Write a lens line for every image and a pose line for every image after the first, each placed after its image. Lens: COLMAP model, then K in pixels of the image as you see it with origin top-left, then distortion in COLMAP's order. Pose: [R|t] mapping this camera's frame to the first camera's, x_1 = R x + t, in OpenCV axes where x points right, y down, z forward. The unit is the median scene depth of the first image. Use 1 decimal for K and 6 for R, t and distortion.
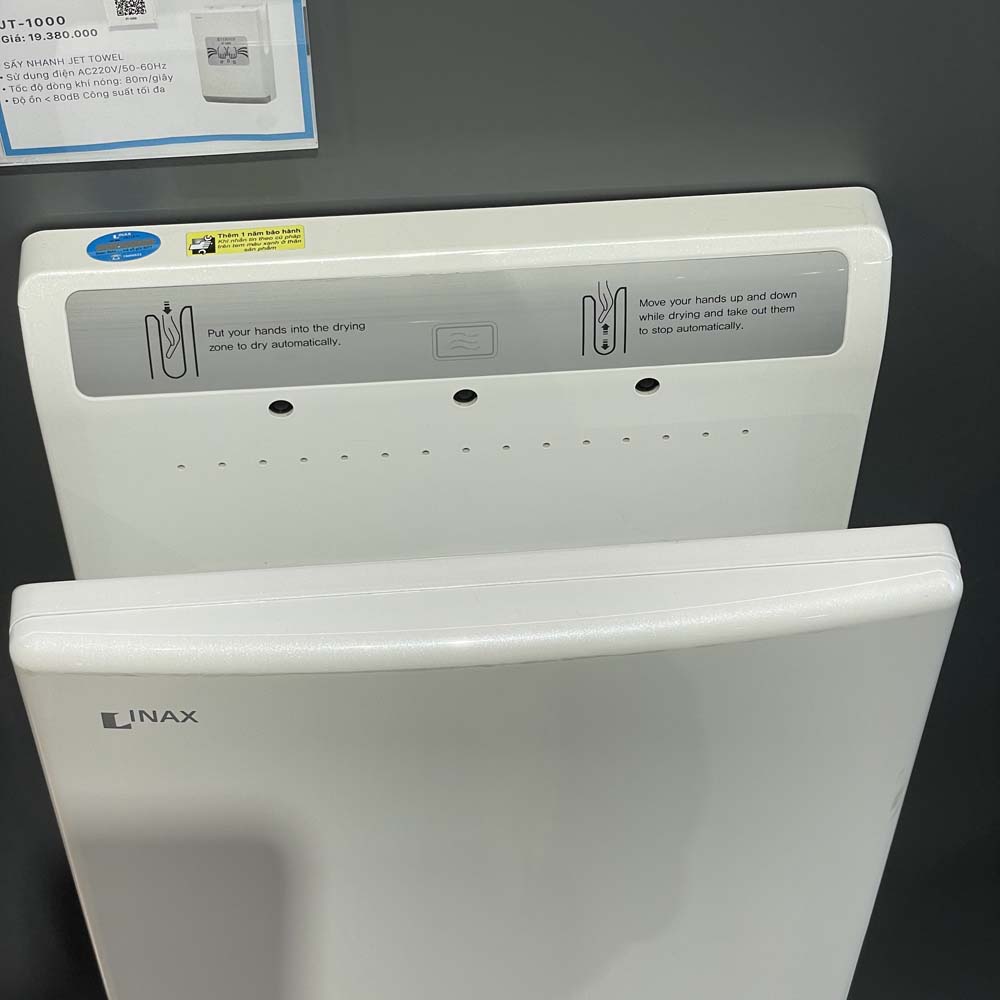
lens RADIAL K [[1990.8, 0, 499.3], [0, 1990.8, 491.2], [0, 0, 1]] dist [0.023194, 0.000000]
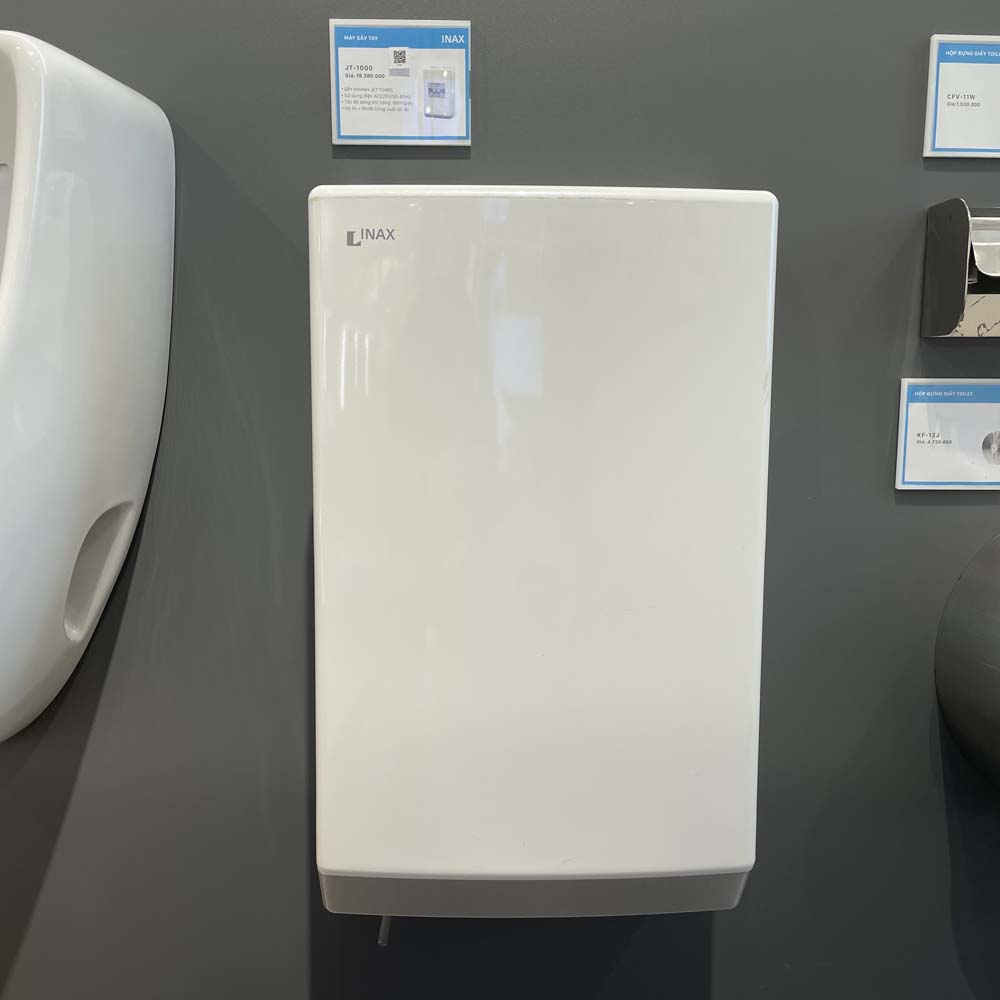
lens RADIAL K [[1032.5, 0, 489.5], [0, 1032.5, 508.6], [0, 0, 1]] dist [0.017649, 0.000000]
pose [[0.997822, 0.002054, -0.065928, 0.009734], [-0.046363, 0.732799, -0.678864, 0.923080], [0.046917, 0.680442, 0.731298, 0.402925]]
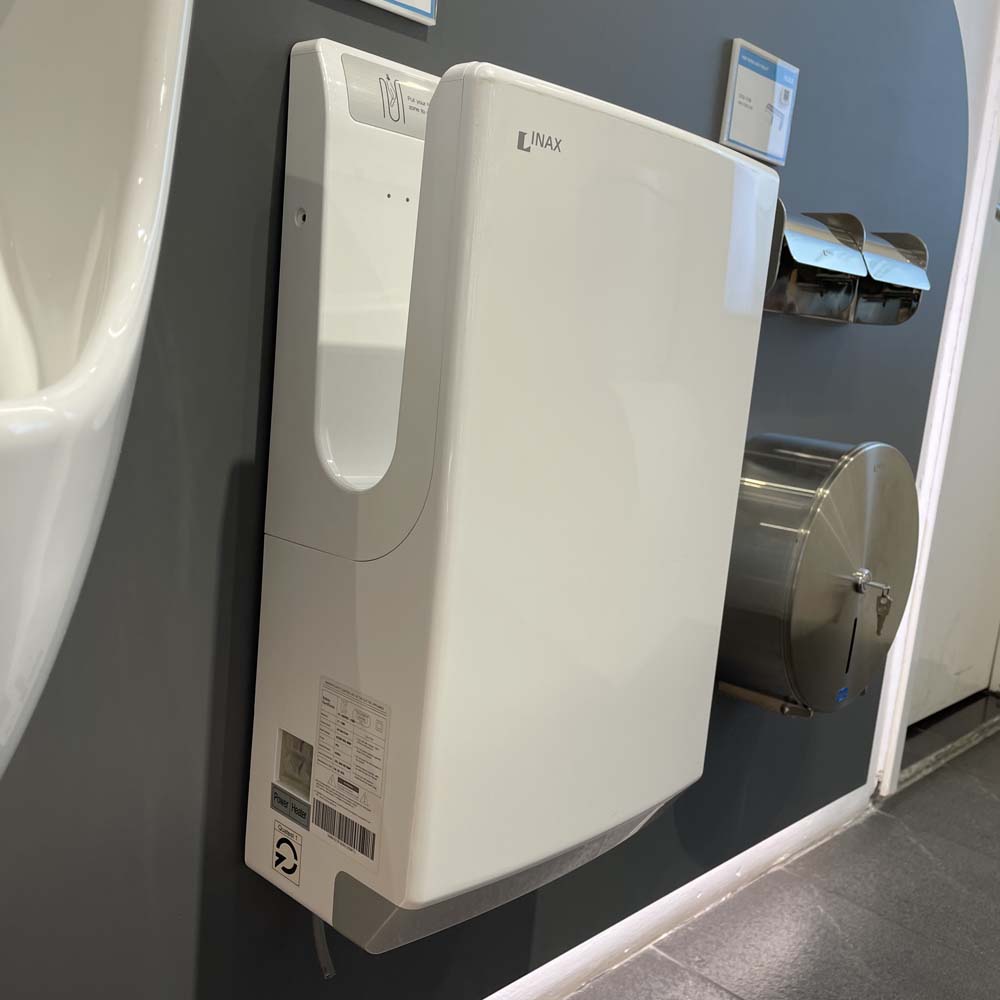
lens RADIAL K [[1032.5, 0, 521.7], [0, 1032.5, 510.6], [0, 0, 1]] dist [0.017649, 0.000000]
pose [[0.742550, -0.054634, 0.667558, -0.709689], [0.448906, 0.780285, -0.435475, 0.656883], [-0.497094, 0.623033, 0.603927, 0.626399]]
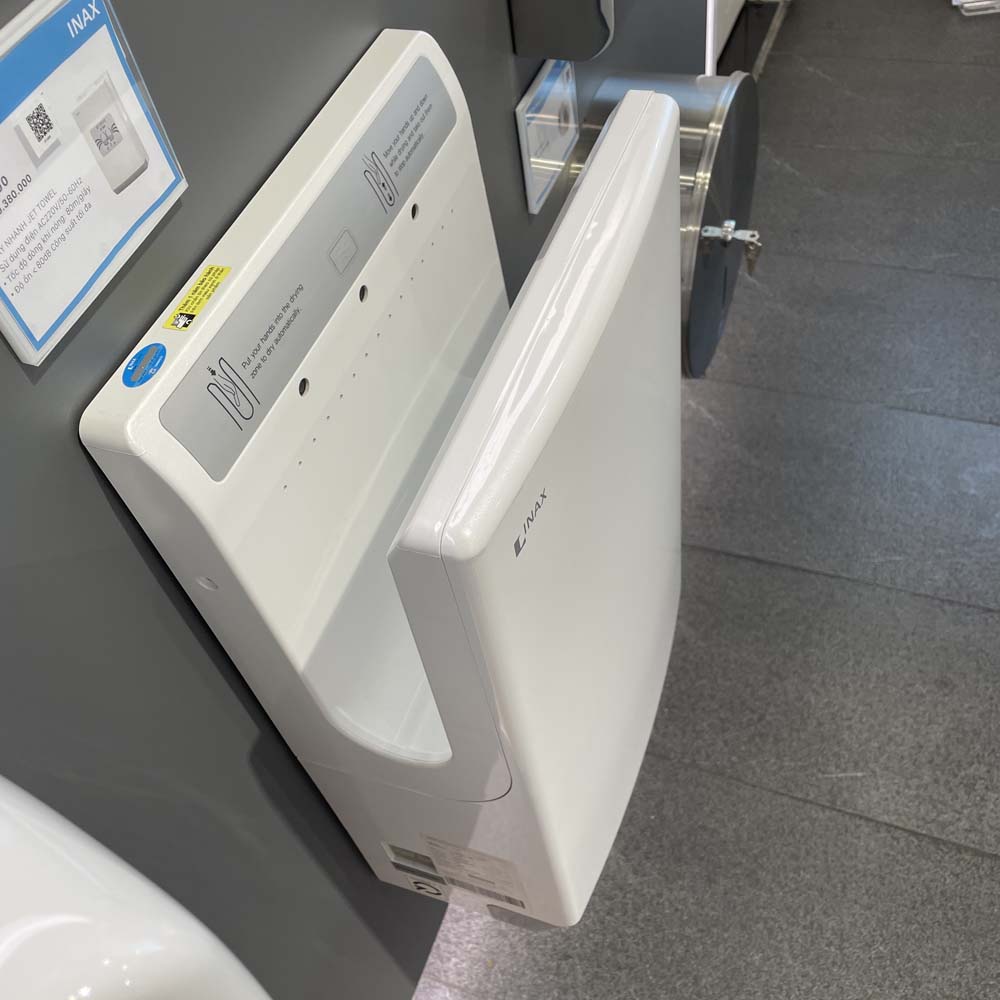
lens RADIAL K [[1032.5, 0, 506.0], [0, 1032.5, 519.9], [0, 0, 1]] dist [0.017649, 0.000000]
pose [[0.424106, -0.755076, 0.499994, -0.468980], [0.770484, 0.590983, 0.238944, -0.051613], [-0.475908, 0.283899, 0.832414, 0.424338]]
